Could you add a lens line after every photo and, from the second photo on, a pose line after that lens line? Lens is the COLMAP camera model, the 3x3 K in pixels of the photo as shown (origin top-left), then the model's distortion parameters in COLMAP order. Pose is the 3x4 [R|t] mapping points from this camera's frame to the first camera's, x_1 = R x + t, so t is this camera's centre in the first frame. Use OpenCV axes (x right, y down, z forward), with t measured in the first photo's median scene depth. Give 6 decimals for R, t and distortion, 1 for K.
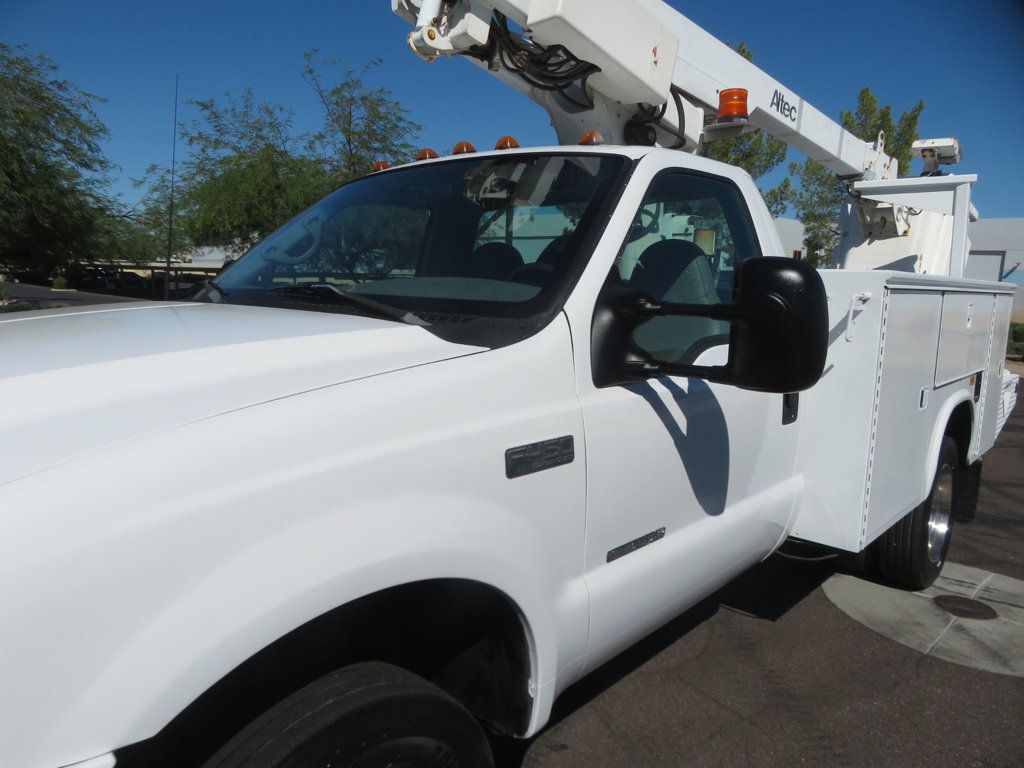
lens RADIAL K [[745.4, 0, 512.0], [0, 745.4, 384.0], [0, 0, 1]] dist [-0.023378, 0.005307]
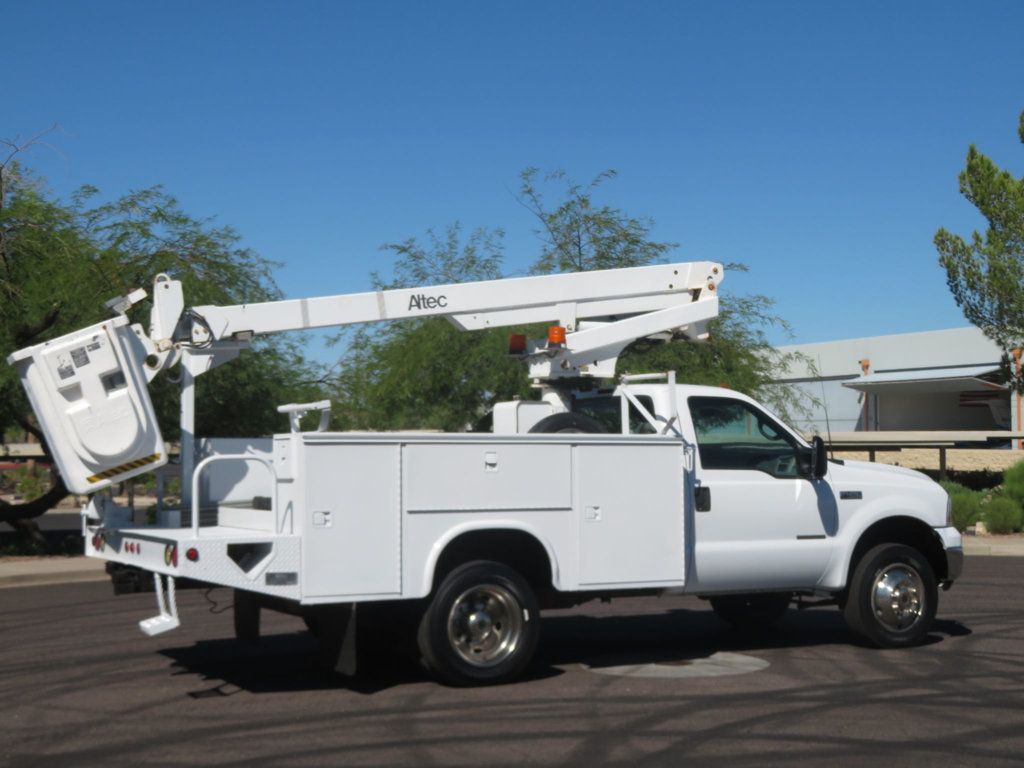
lens RADIAL K [[1566.6, 0, 511.9], [0, 1566.6, 323.1], [0, 0, 1]] dist [-0.120707, 0.064034]
pose [[0.911331, -0.066361, -0.406292, 0.389356], [-0.025829, 0.975761, -0.217309, 0.078696], [0.410864, 0.208534, 0.887527, -0.467403]]
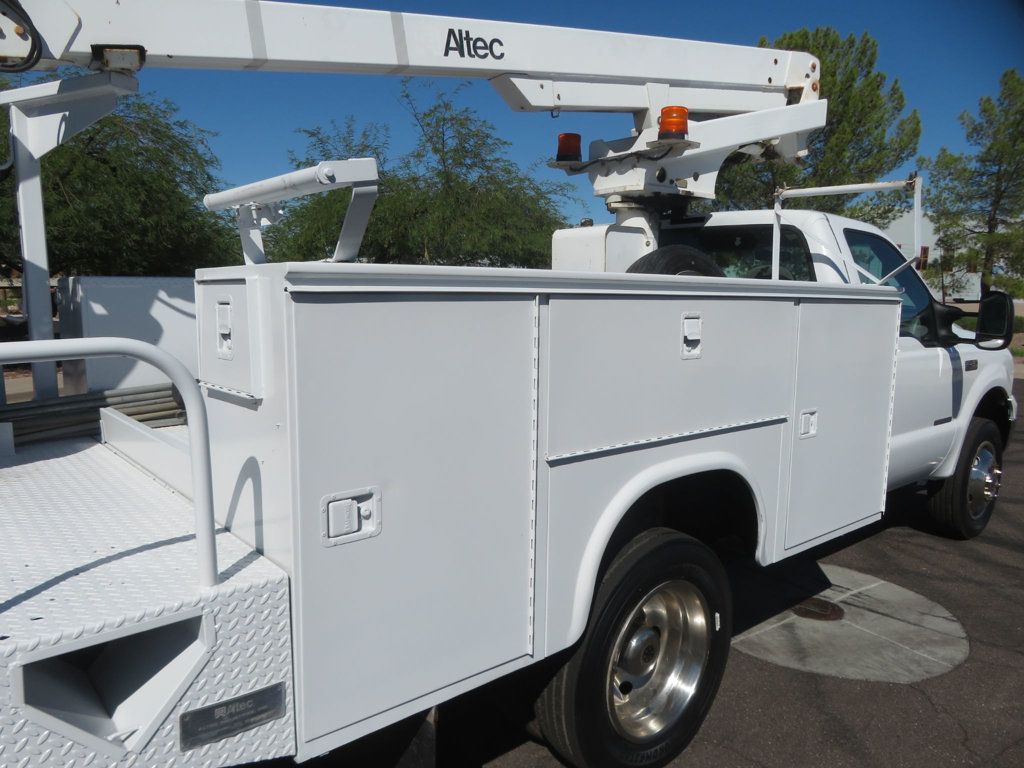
lens RADIAL K [[744.8, 0, 509.3], [0, 744.8, 394.3], [0, 0, 1]] dist [-0.035788, 0.030115]
pose [[0.979108, 0.013336, -0.202904, 0.099607], [-0.012764, 0.999910, 0.004128, 0.002643], [0.202941, -0.001452, 0.979190, -0.018360]]
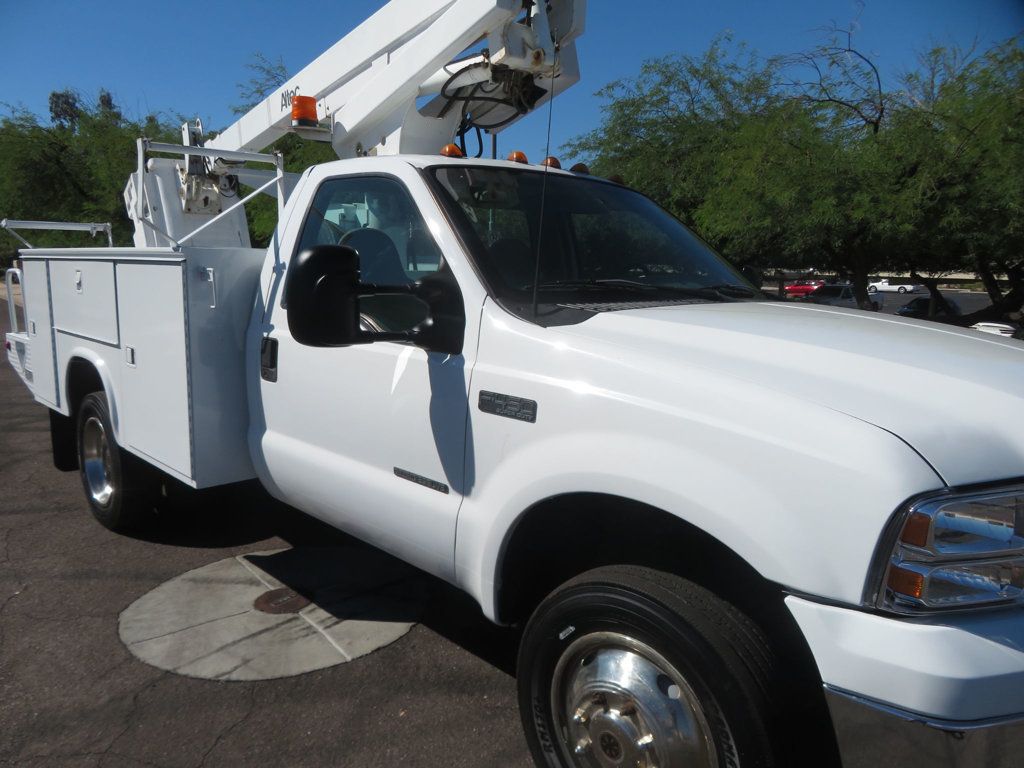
lens RADIAL K [[736.1, 0, 499.8], [0, 736.1, 398.5], [0, 0, 1]] dist [-0.007170, -0.006389]
pose [[-0.130475, 0.143535, -0.981007, 0.357440], [-0.154503, 0.974433, 0.163123, -0.034584], [0.979339, 0.172852, -0.104962, 0.324295]]
